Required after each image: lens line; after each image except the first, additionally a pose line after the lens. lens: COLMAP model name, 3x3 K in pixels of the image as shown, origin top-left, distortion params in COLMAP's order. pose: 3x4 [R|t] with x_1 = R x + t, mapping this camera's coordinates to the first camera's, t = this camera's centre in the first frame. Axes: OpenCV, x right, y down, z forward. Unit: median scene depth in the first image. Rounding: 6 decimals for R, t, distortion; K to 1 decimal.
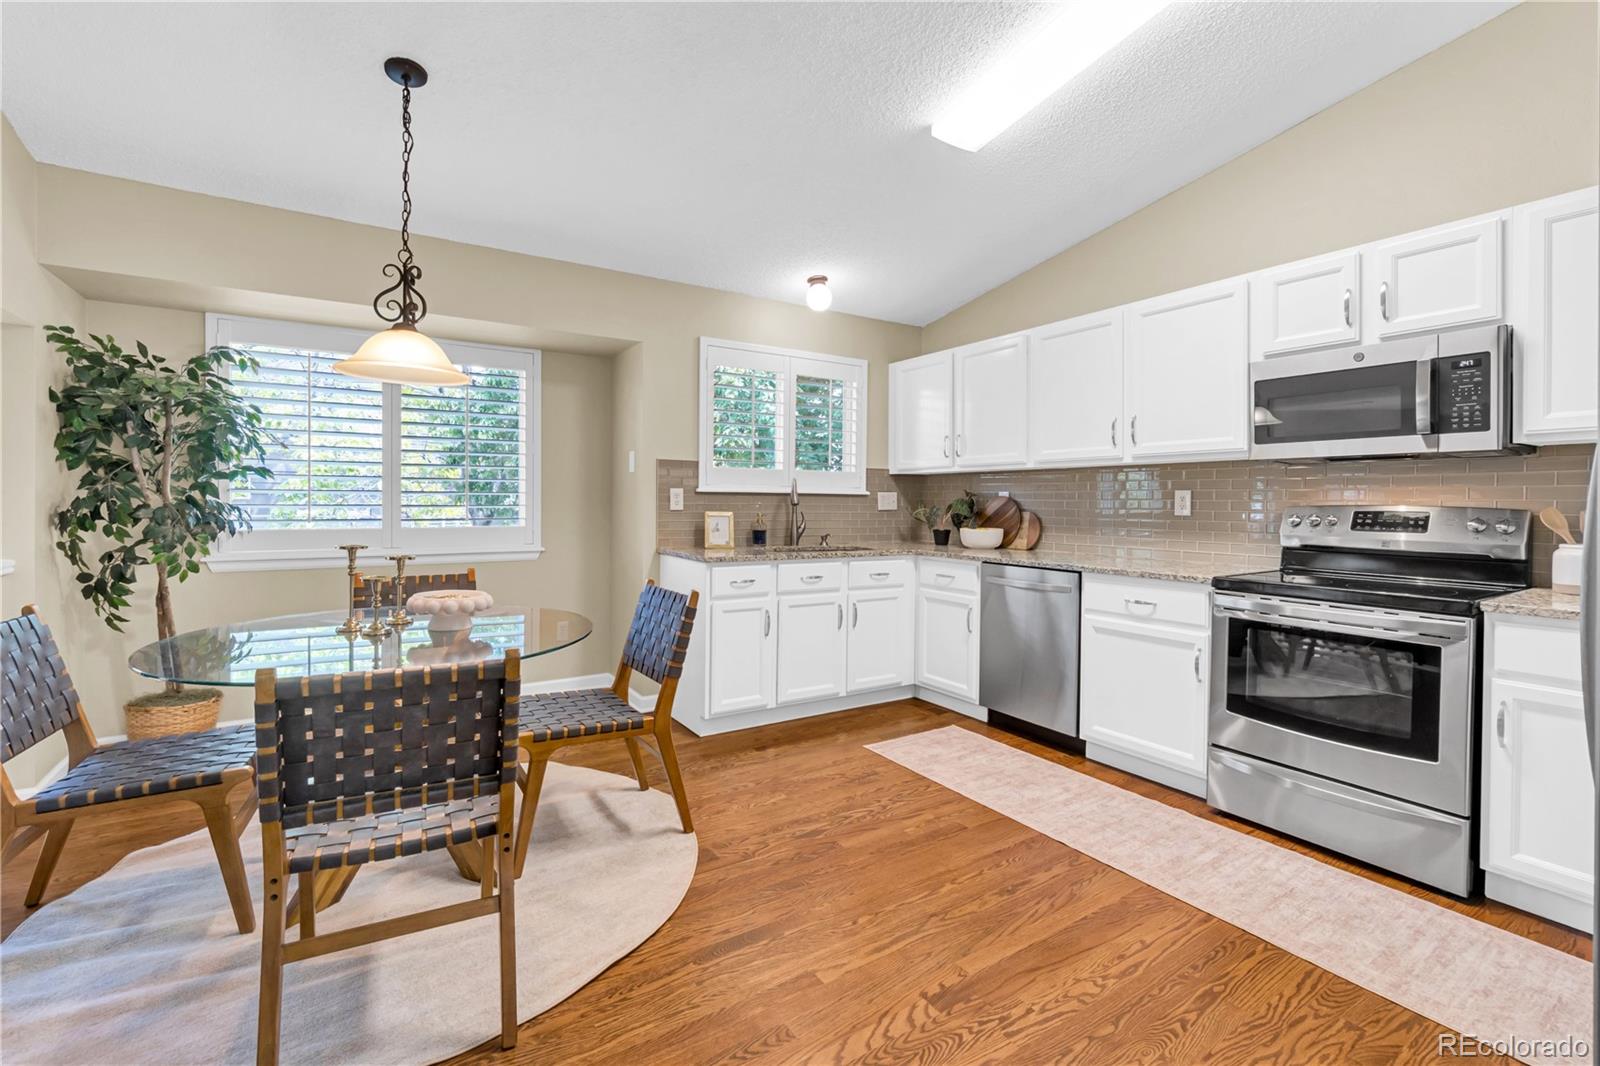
lens RADIAL K [[704.1, 0, 812.1], [0, 704.1, 506.8], [0, 0, 1]] dist [-0.004885, 0.000114]
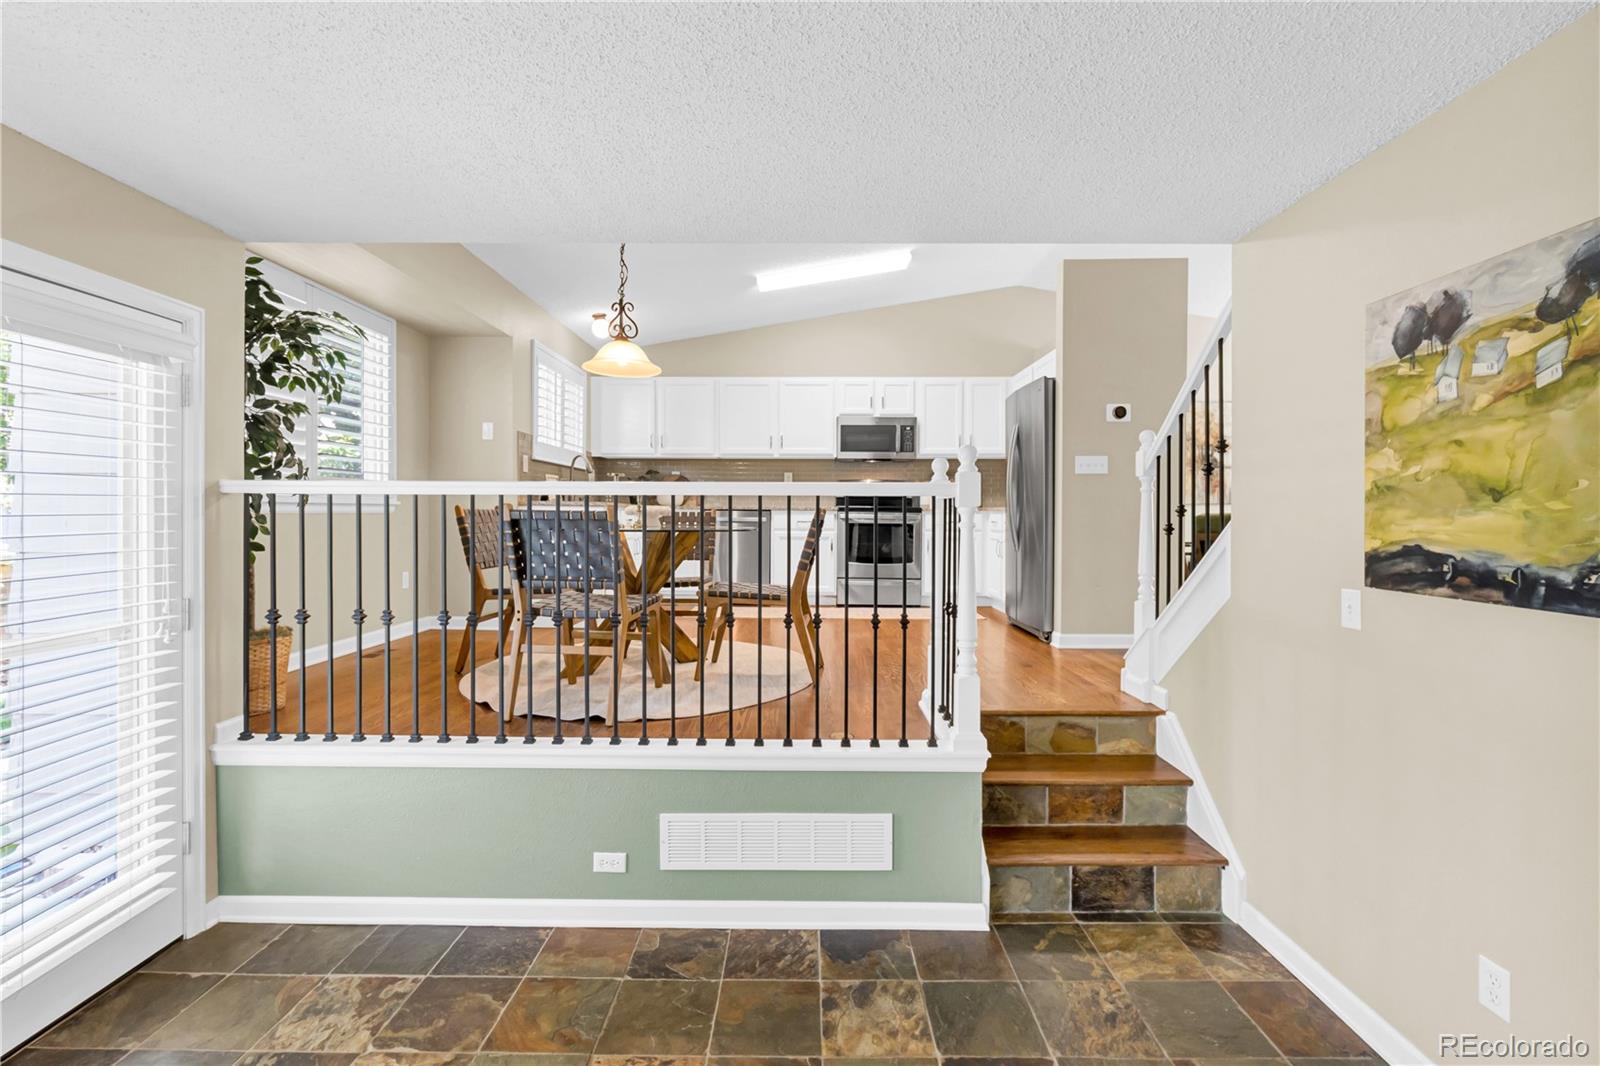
lens RADIAL K [[704.1, 0, 812.8], [0, 704.1, 531.1], [0, 0, 1]] dist [-0.004885, 0.000114]
pose [[0.548064, -0.017355, 0.836256, -1.294321], [0.006960, 0.999845, 0.016188, 0.126597], [-0.836407, -0.003052, 0.548100, -0.195492]]
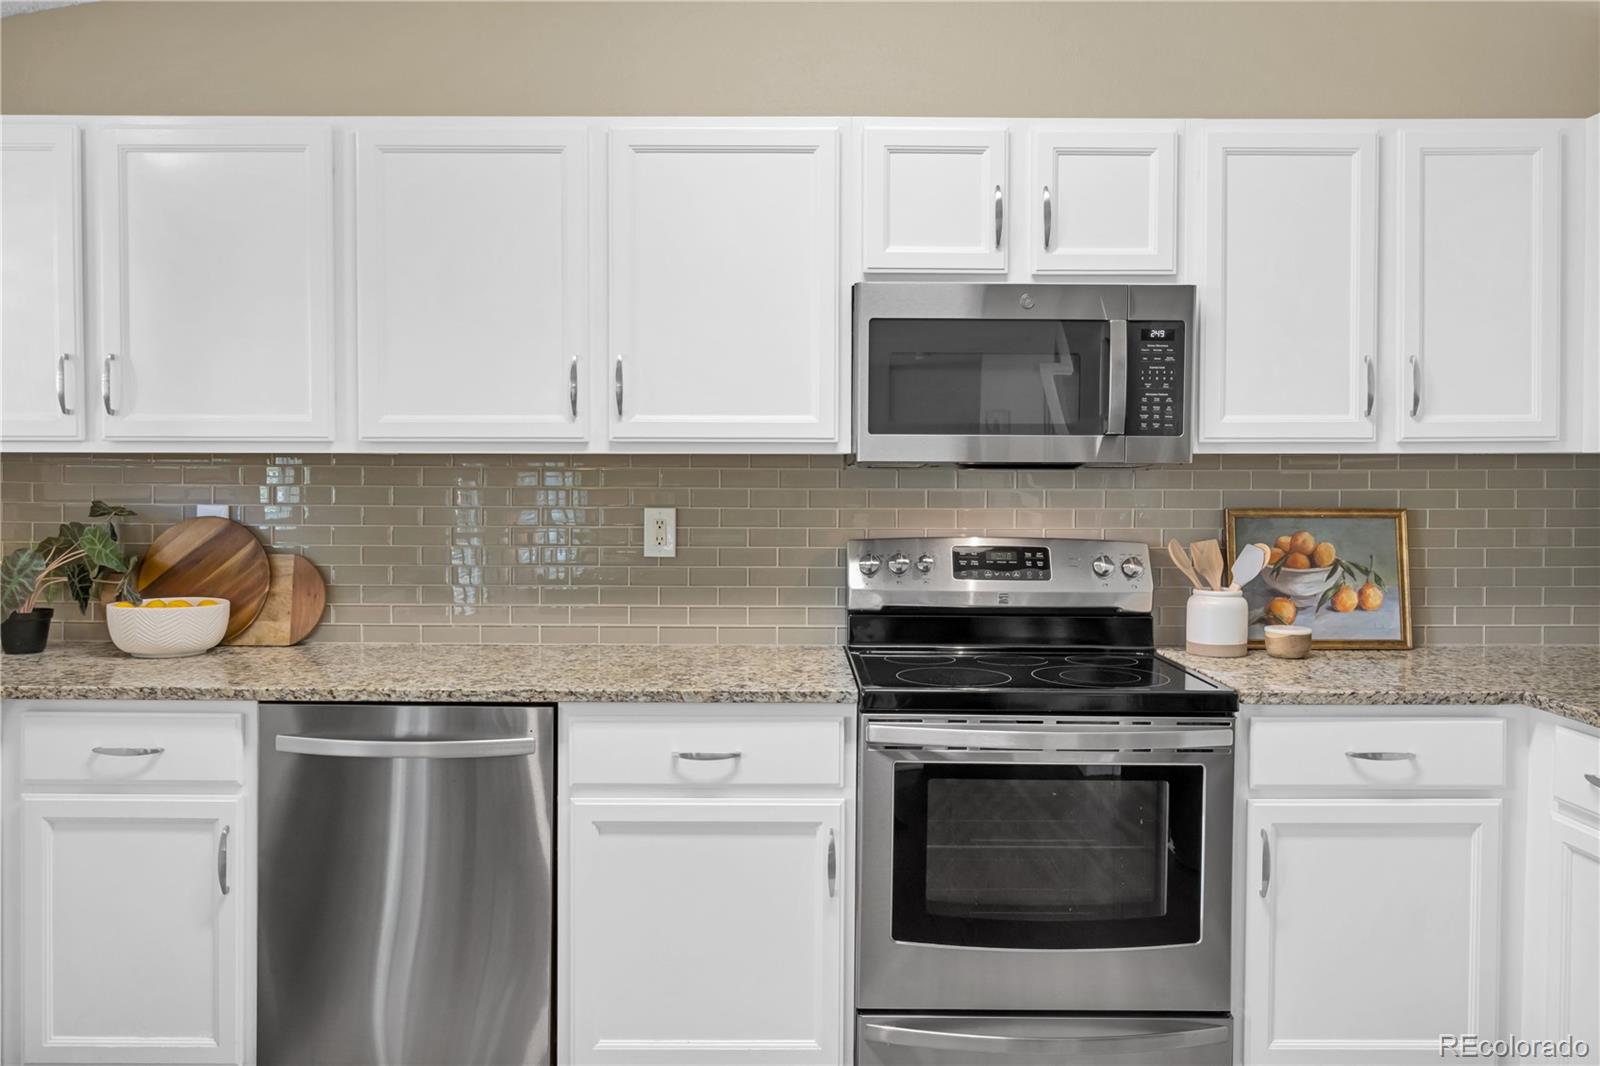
lens RADIAL K [[1182.4, 0, 807.0], [0, 1182.4, 501.1], [0, 0, 1]] dist [-0.000825, 0.000189]
pose [[0.545453, -0.013102, 0.838039, -0.160673], [0.005183, 0.999911, 0.012260, -0.044070], [-0.838125, -0.002343, 0.545472, 0.498672]]
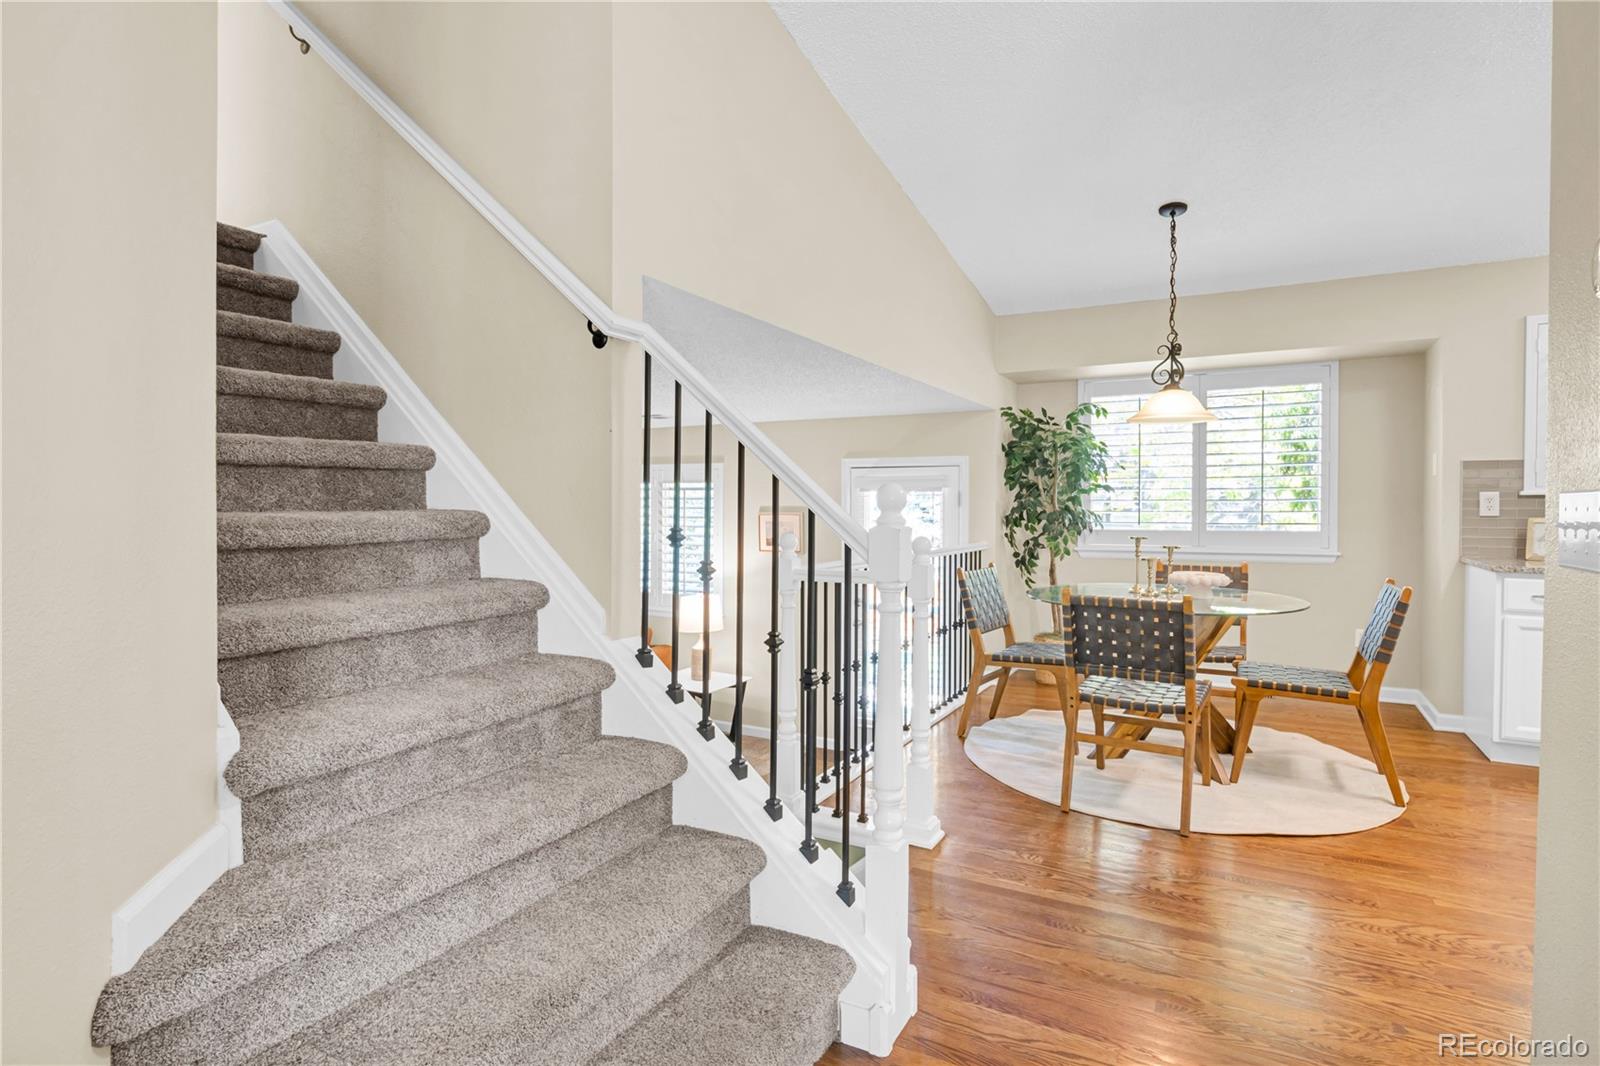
lens RADIAL K [[821.7, 0, 791.9], [0, 821.7, 529.1], [0, 0, 1]] dist [-0.005904, -0.001710]
pose [[0.462528, 0.015854, -0.886463, 0.421872], [-0.001469, 0.999852, 0.017115, 0.006442], [0.886603, -0.006614, 0.462483, -0.357011]]
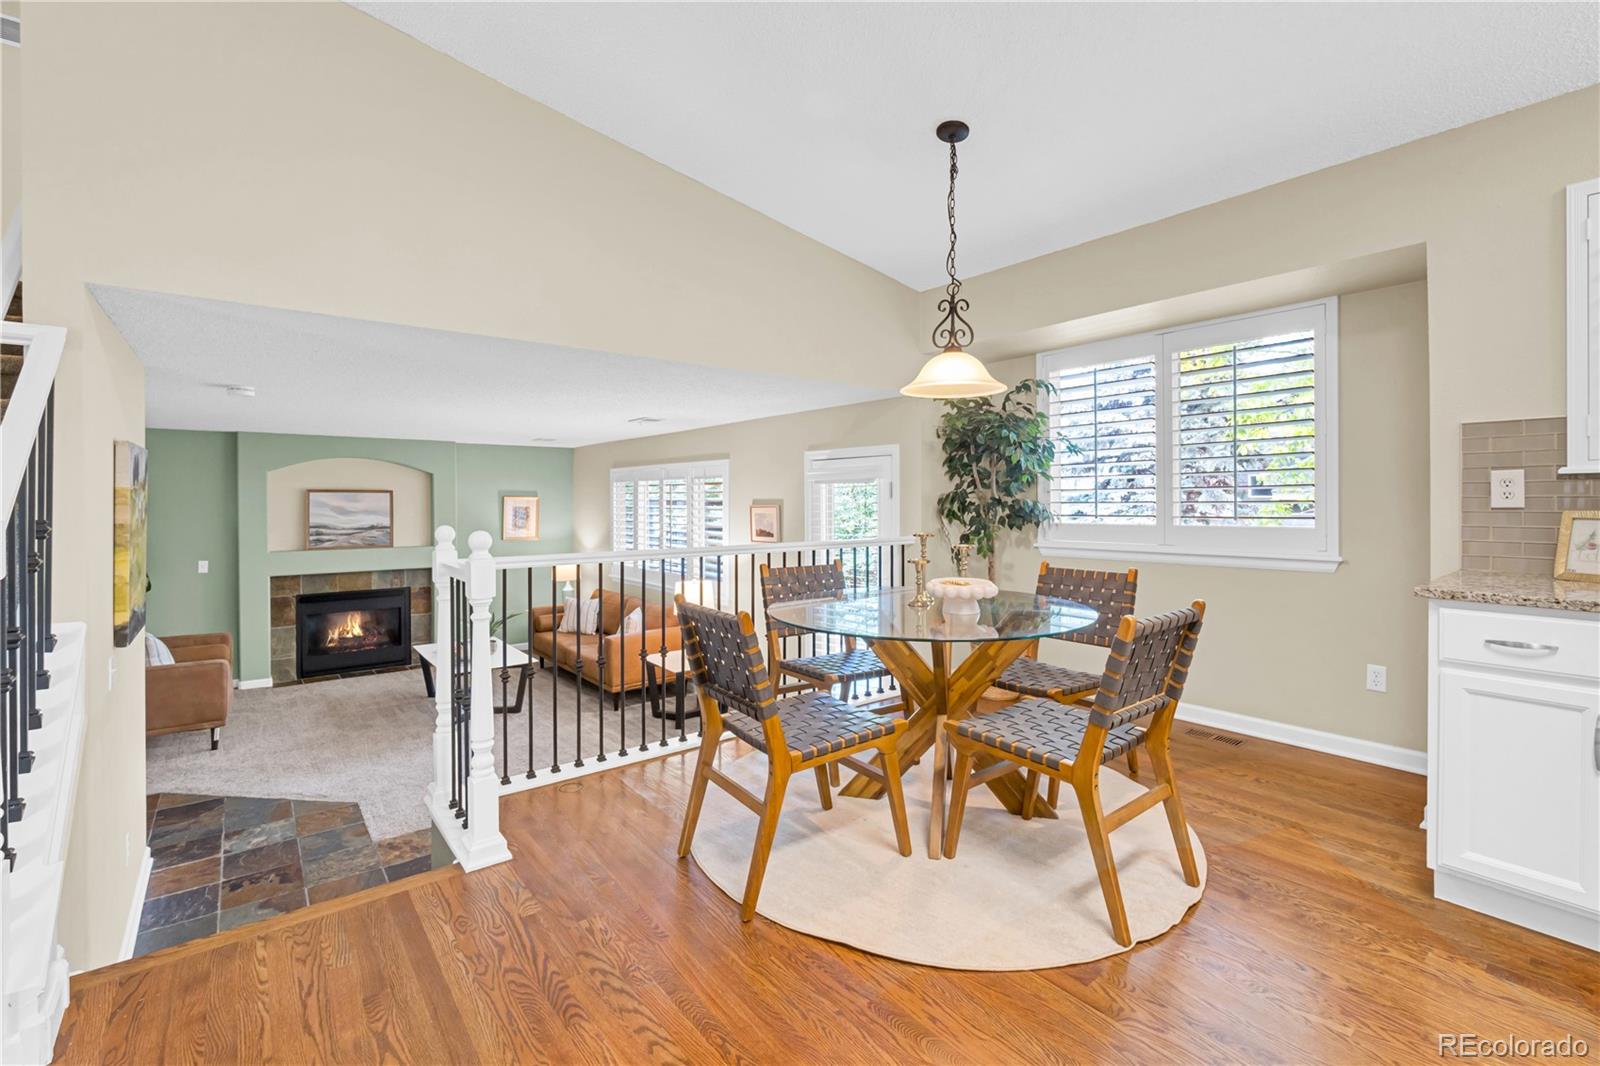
lens RADIAL K [[704.1, 0, 805.5], [0, 704.1, 511.8], [0, 0, 1]] dist [-0.004885, 0.000114]
pose [[0.089645, 0.006717, -0.995951, 0.429189], [0.000903, 0.999976, 0.006825, 0.004701], [0.995973, -0.001512, 0.089637, 0.496365]]
